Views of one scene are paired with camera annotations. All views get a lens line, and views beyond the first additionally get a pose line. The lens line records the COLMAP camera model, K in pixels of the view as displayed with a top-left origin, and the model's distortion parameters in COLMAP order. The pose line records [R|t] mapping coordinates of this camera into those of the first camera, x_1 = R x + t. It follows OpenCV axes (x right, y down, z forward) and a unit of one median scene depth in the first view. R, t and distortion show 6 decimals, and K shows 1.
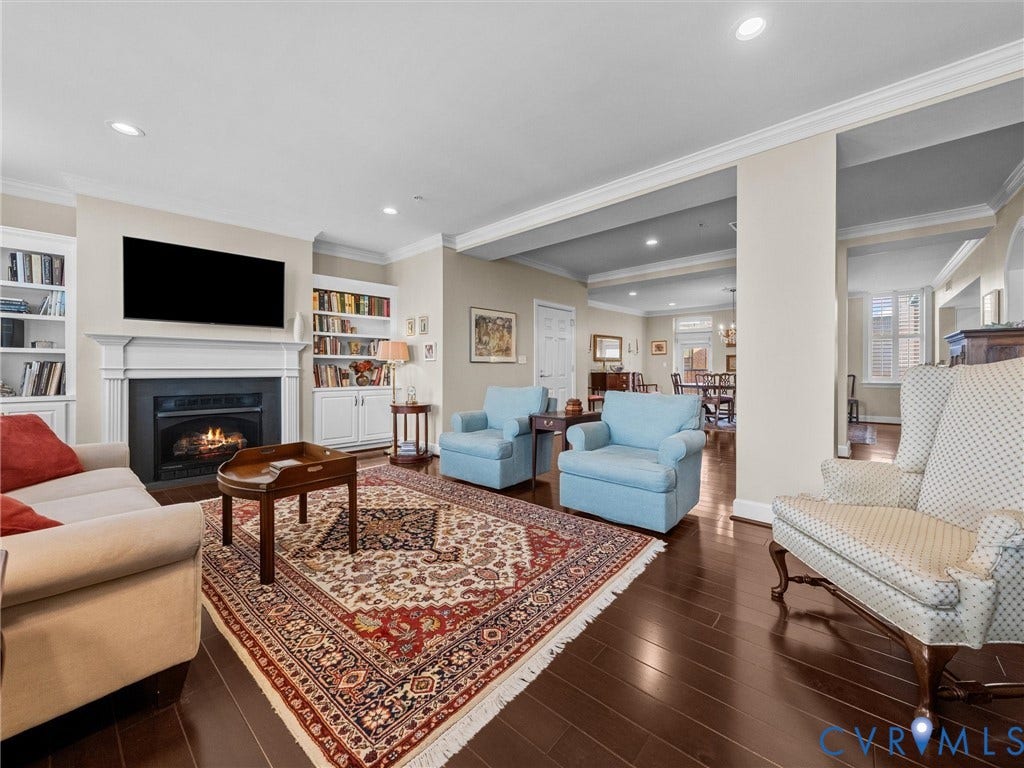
lens RADIAL K [[397.5, 0, 518.6], [0, 397.5, 381.3], [0, 0, 1]] dist [-0.002581, -0.000733]
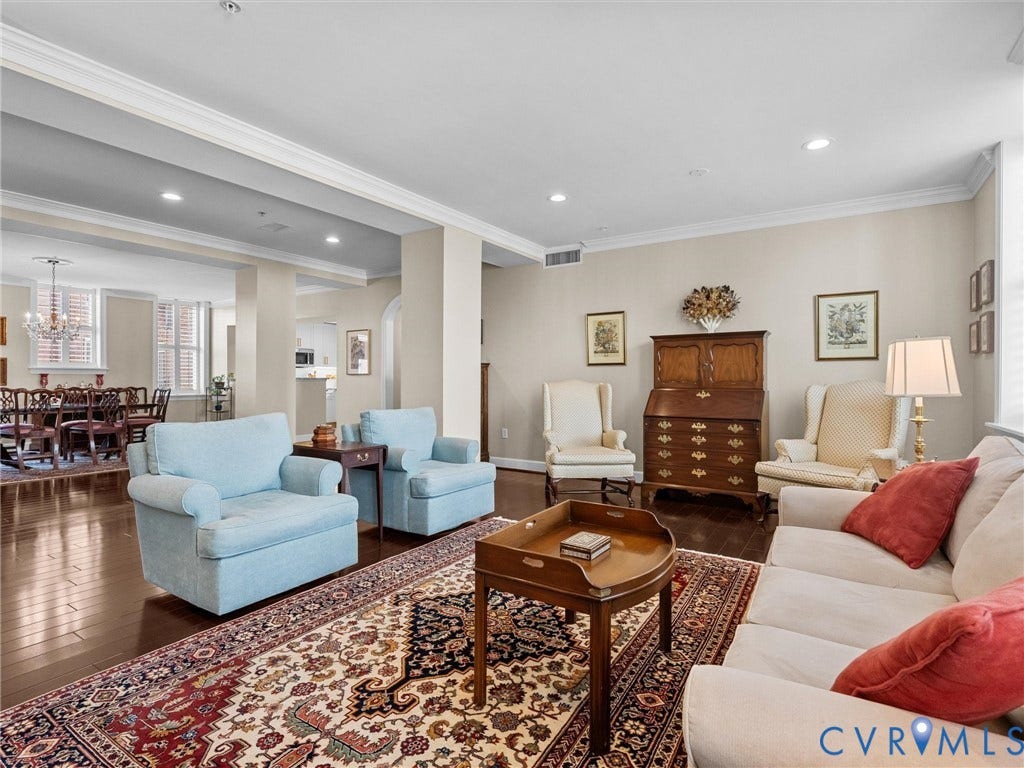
lens RADIAL K [[517.6, 0, 519.7], [0, 517.6, 381.7], [0, 0, 1]] dist [0.001981, -0.001997]
pose [[-0.141785, -0.006818, 0.989874, -1.221830], [0.028099, 0.999546, 0.010910, -0.052981], [-0.989499, 0.029361, -0.141529, 1.060499]]
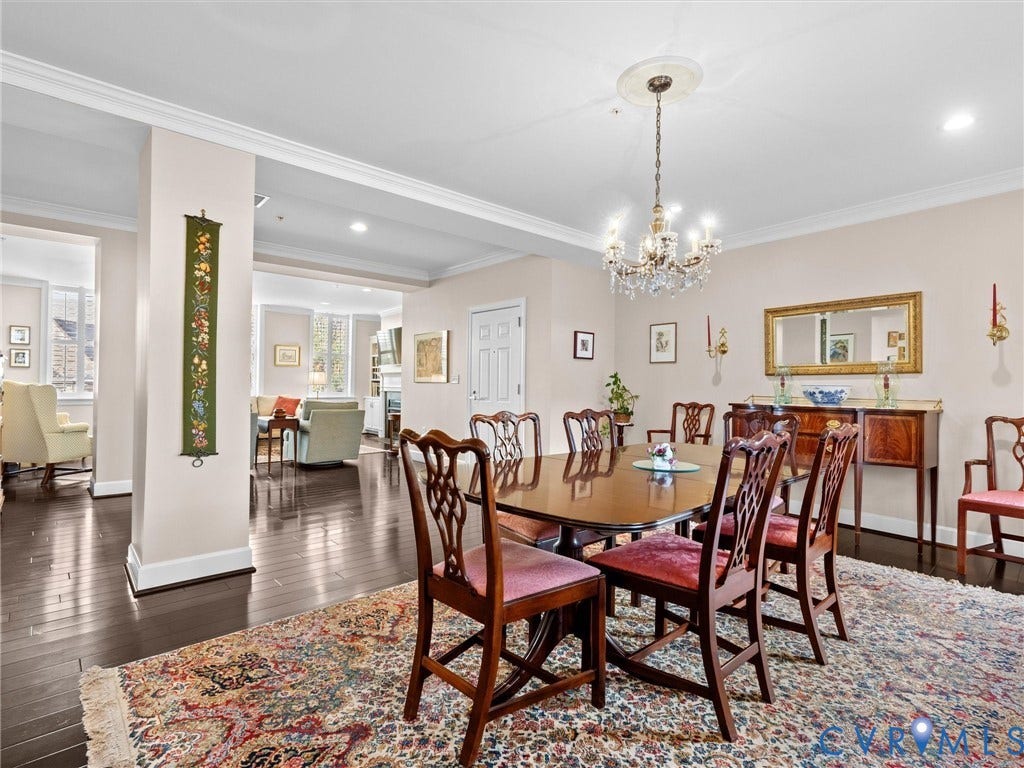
lens RADIAL K [[517.6, 0, 516.6], [0, 517.6, 379.3], [0, 0, 1]] dist [0.001981, -0.001997]
pose [[-0.112026, -0.013373, -0.993615, 2.590187], [-0.043720, 0.999008, -0.008516, -0.108717], [0.992743, 0.042487, -0.112499, 2.809934]]
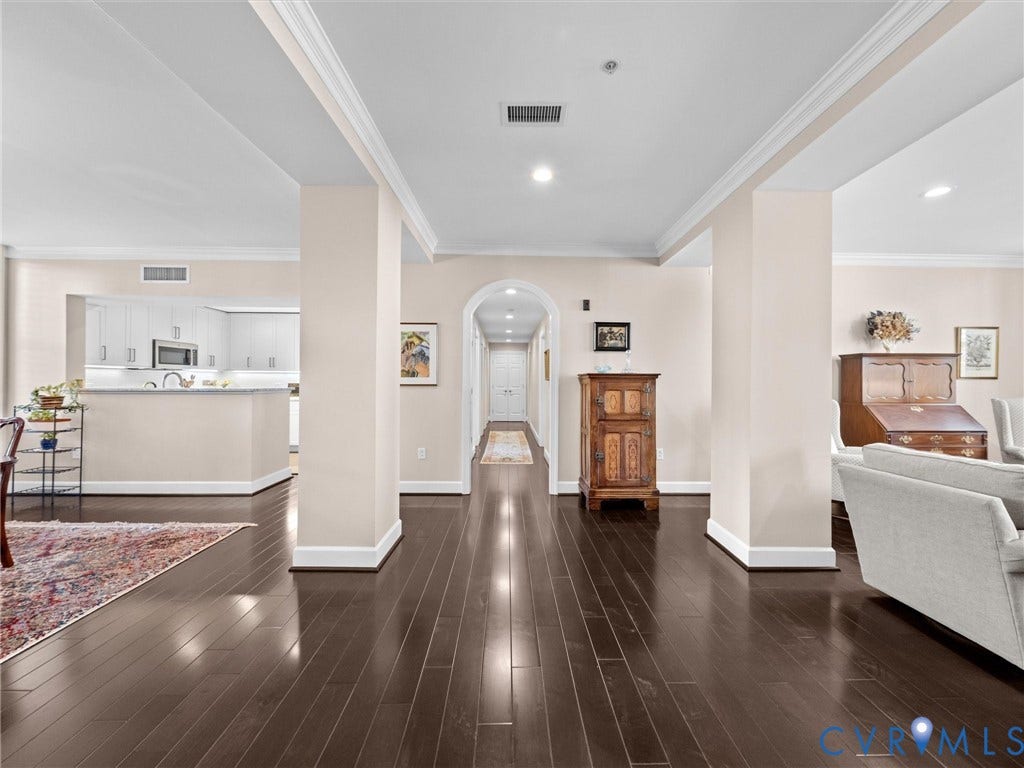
lens RADIAL K [[391.9, 0, 518.4], [0, 391.9, 382.1], [0, 0, 1]] dist [-0.002638, 0.000321]
pose [[-0.670471, -0.007716, 0.741896, 0.395505], [0.015681, 0.999575, 0.024568, -0.134009], [-0.741770, 0.028106, -0.670065, 2.319356]]
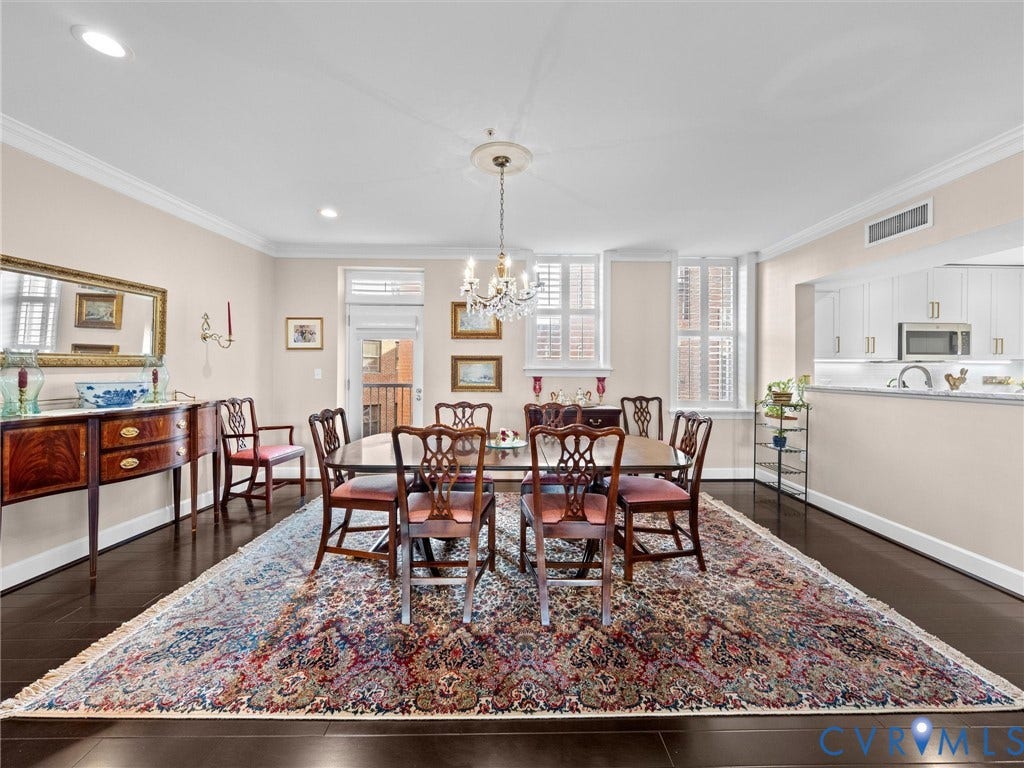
lens RADIAL K [[397.5, 0, 509.9], [0, 397.5, 368.9], [0, 0, 1]] dist [-0.002581, -0.000733]
pose [[0.752328, 0.003433, 0.658780, 0.972841], [0.015572, 0.999614, -0.022993, -0.139725], [-0.658604, 0.027557, 0.751985, 2.197573]]
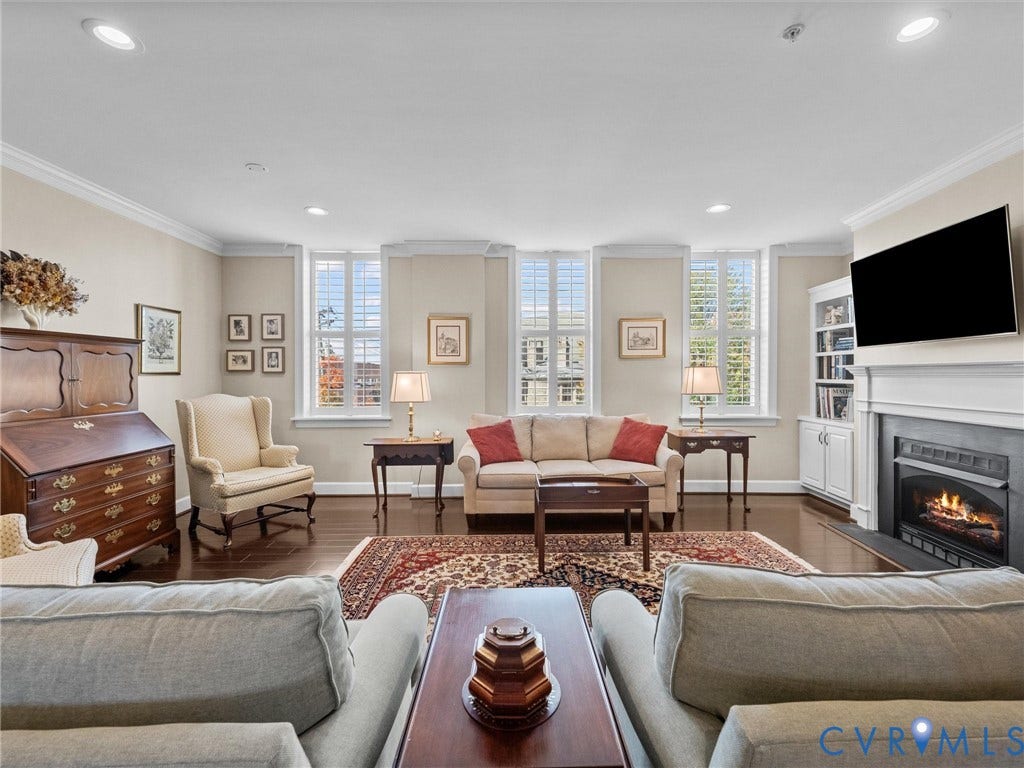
lens RADIAL K [[447.6, 0, 513.8], [0, 447.6, 373.3], [0, 0, 1]] dist [-0.007060, 0.000683]
pose [[-0.752667, -0.000488, -0.658401, 0.410203], [-0.018836, 0.999606, 0.020793, -0.133006], [0.658131, 0.028052, -0.752380, 1.625421]]
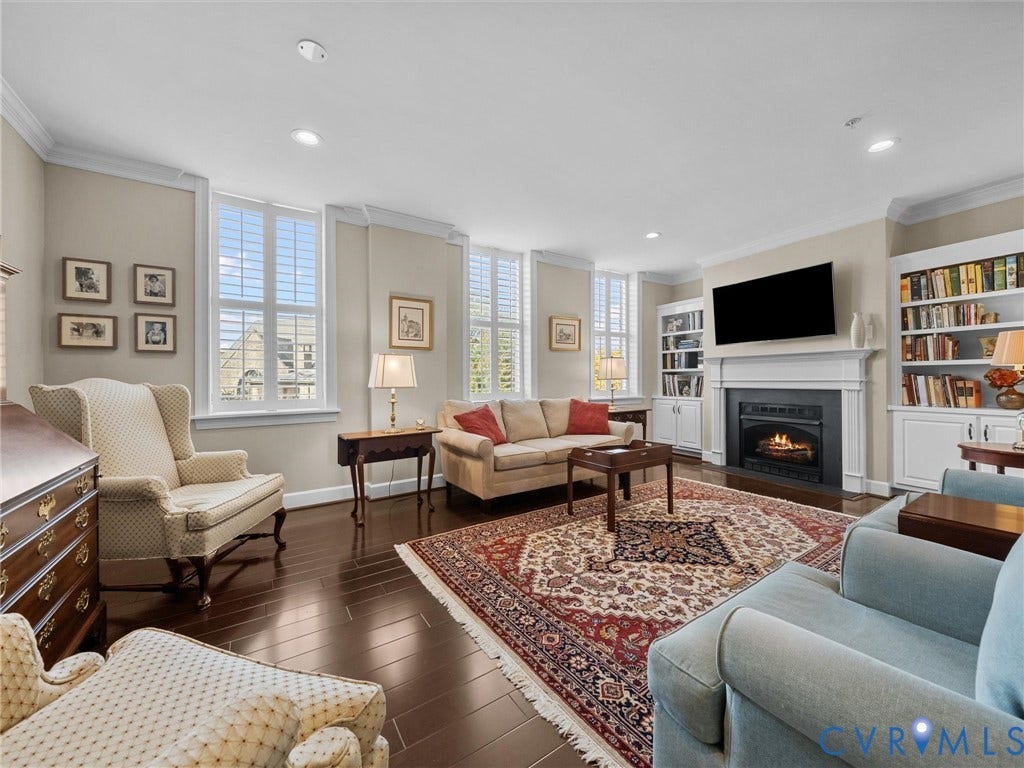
lens RADIAL K [[397.5, 0, 514.0], [0, 397.5, 374.9], [0, 0, 1]] dist [-0.002581, -0.000733]
pose [[-0.274521, -0.009023, -0.961539, 0.737674], [-0.024925, 0.999687, -0.002265, -0.038397], [0.961258, 0.023345, -0.274660, 0.893538]]
